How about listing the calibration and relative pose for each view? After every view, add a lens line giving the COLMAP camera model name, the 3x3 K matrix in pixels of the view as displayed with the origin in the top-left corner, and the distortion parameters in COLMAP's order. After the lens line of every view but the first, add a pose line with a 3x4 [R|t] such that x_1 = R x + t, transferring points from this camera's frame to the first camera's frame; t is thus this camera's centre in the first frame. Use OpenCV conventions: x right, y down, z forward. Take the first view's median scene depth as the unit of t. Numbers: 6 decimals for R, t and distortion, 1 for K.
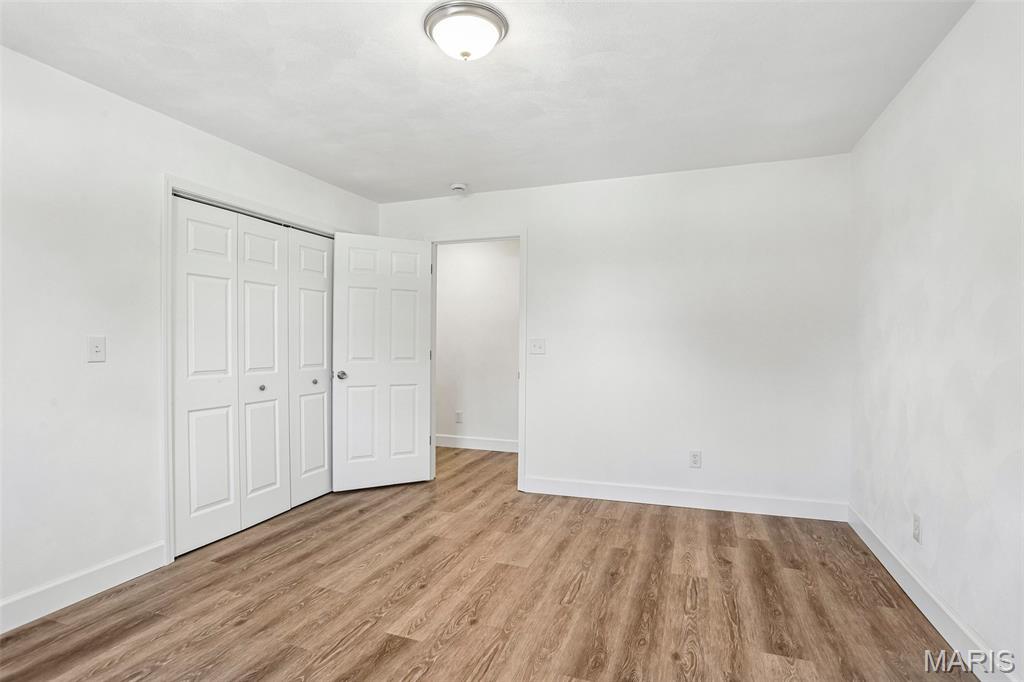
lens RADIAL K [[516.1, 0, 506.6], [0, 516.1, 340.3], [0, 0, 1]] dist [-0.074993, 0.035738]
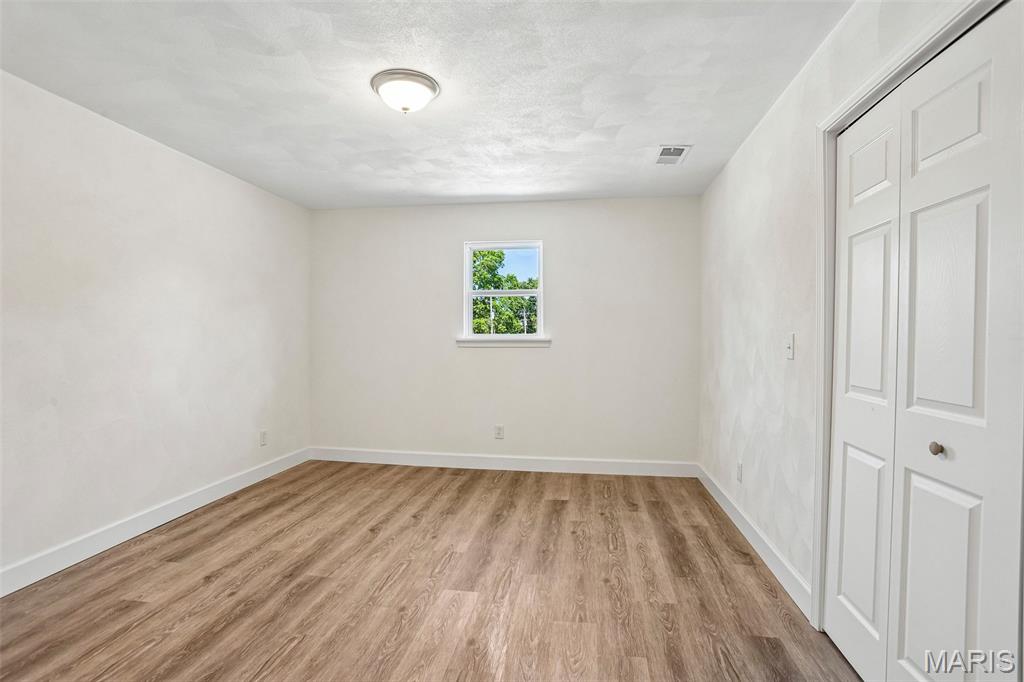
lens RADIAL K [[516.1, 0, 506.6], [0, 516.1, 340.3], [0, 0, 1]] dist [-0.074993, 0.035738]
pose [[-0.980287, 0.001317, -0.197573, -0.072400], [0.000299, 0.999987, 0.005183, 0.000848], [0.197578, 0.005021, -0.980274, 2.087671]]
